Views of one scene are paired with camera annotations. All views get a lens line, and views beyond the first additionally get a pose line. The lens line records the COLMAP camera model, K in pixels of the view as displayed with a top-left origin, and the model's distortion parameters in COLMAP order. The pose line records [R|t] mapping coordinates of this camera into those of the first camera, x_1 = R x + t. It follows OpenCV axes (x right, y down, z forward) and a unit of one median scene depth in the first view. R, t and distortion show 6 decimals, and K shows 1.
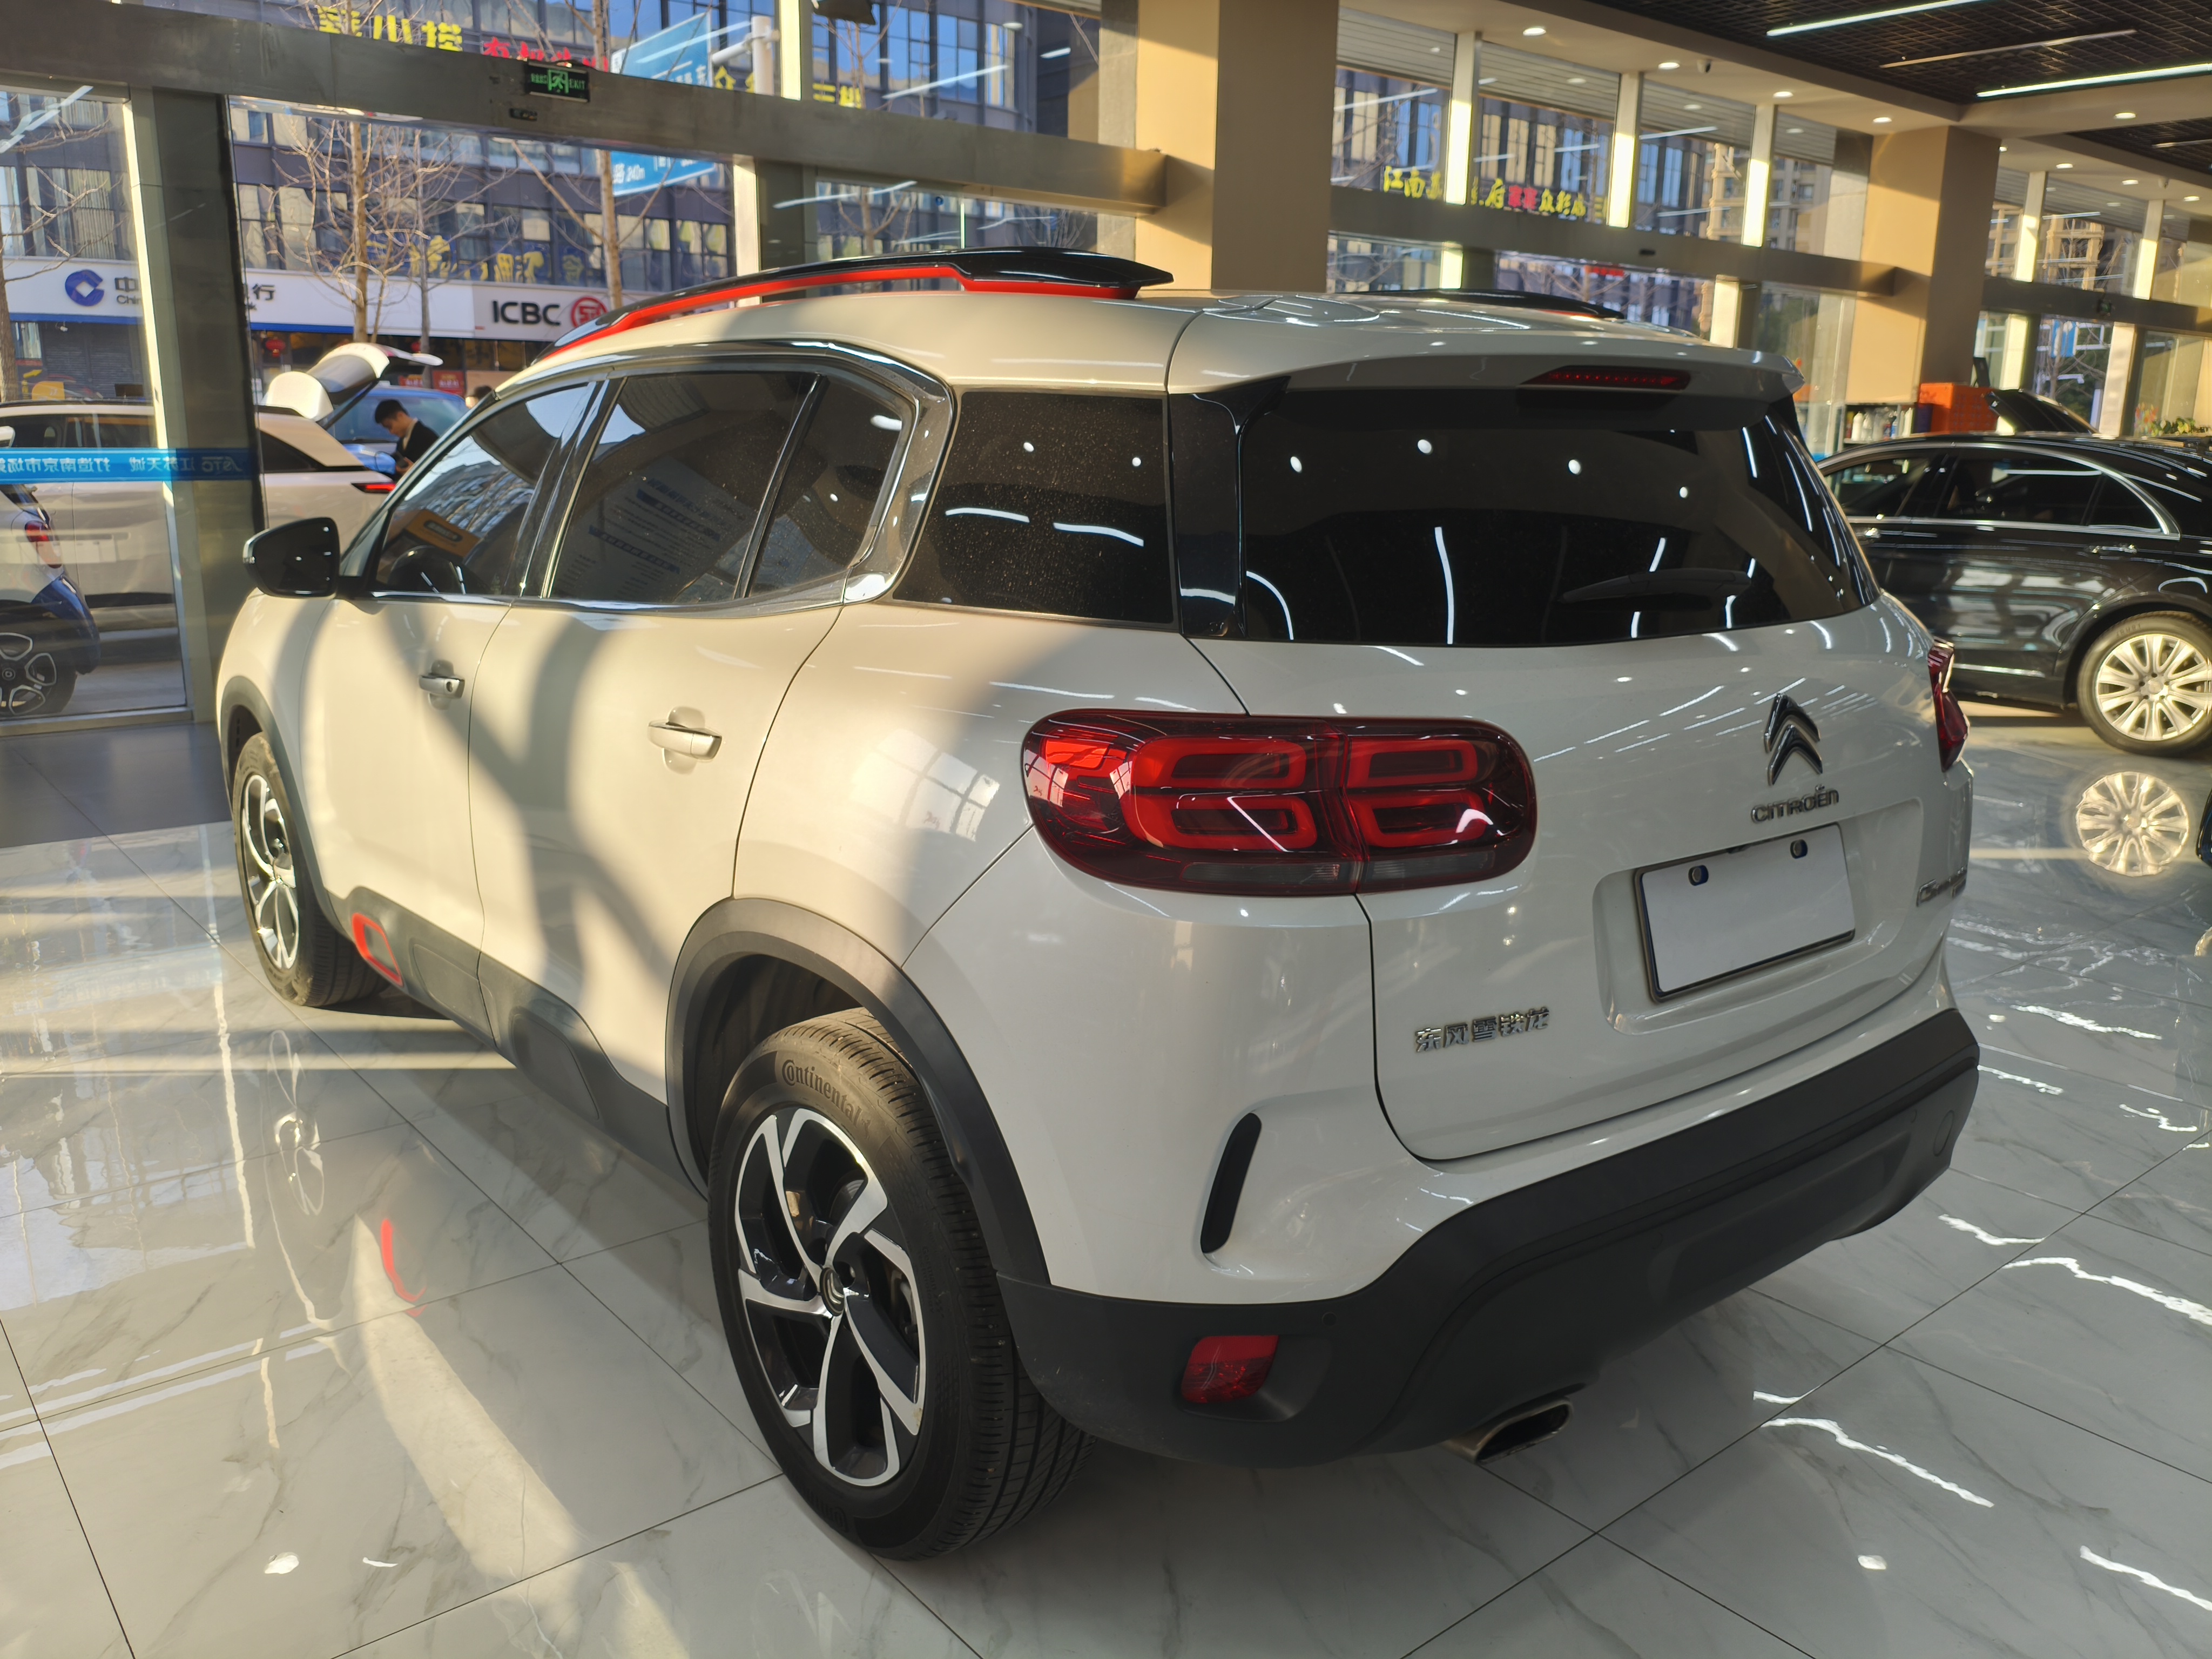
lens RADIAL K [[1726.0, 0, 1082.3], [0, 1726.0, 830.2], [0, 0, 1]] dist [0.011359, -0.009758]
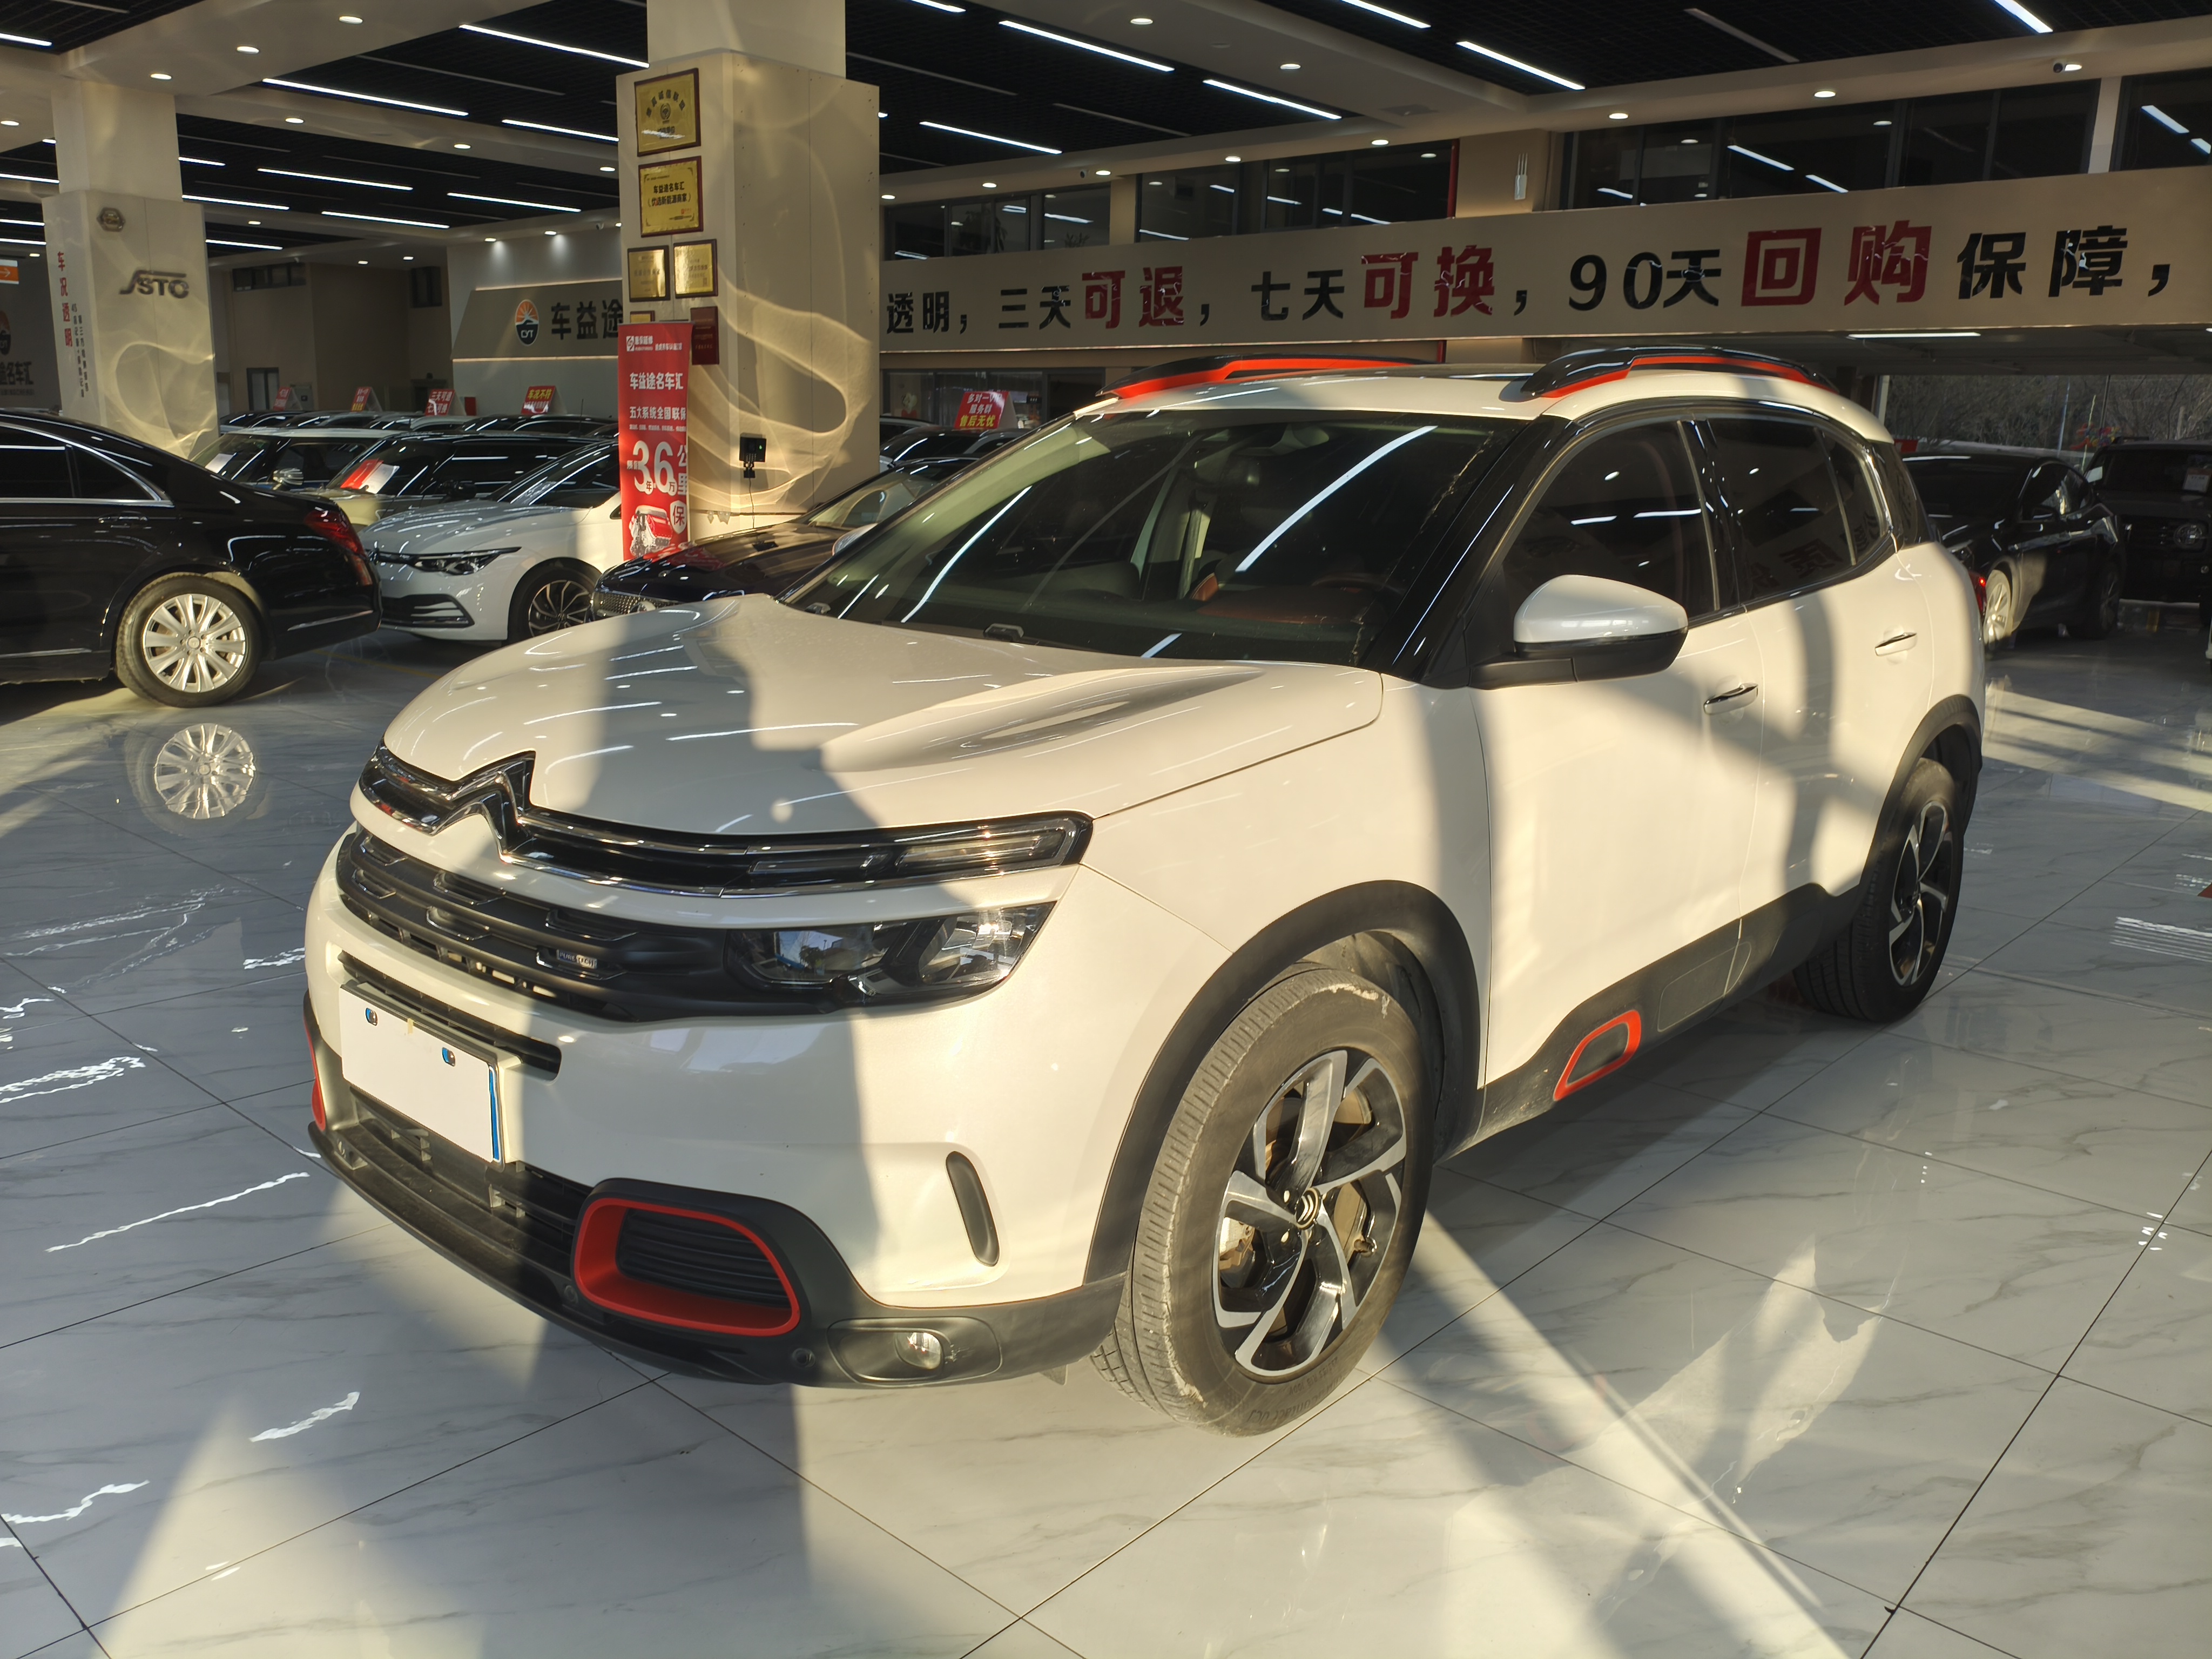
lens RADIAL K [[1726.0, 0, 1082.3], [0, 1726.0, 830.2], [0, 0, 1]] dist [0.011359, -0.009758]
pose [[-0.154337, -0.231435, 0.960530, -1.054996], [0.194348, 0.946073, 0.259180, -0.284652], [-0.968715, 0.226678, -0.101035, 1.172143]]
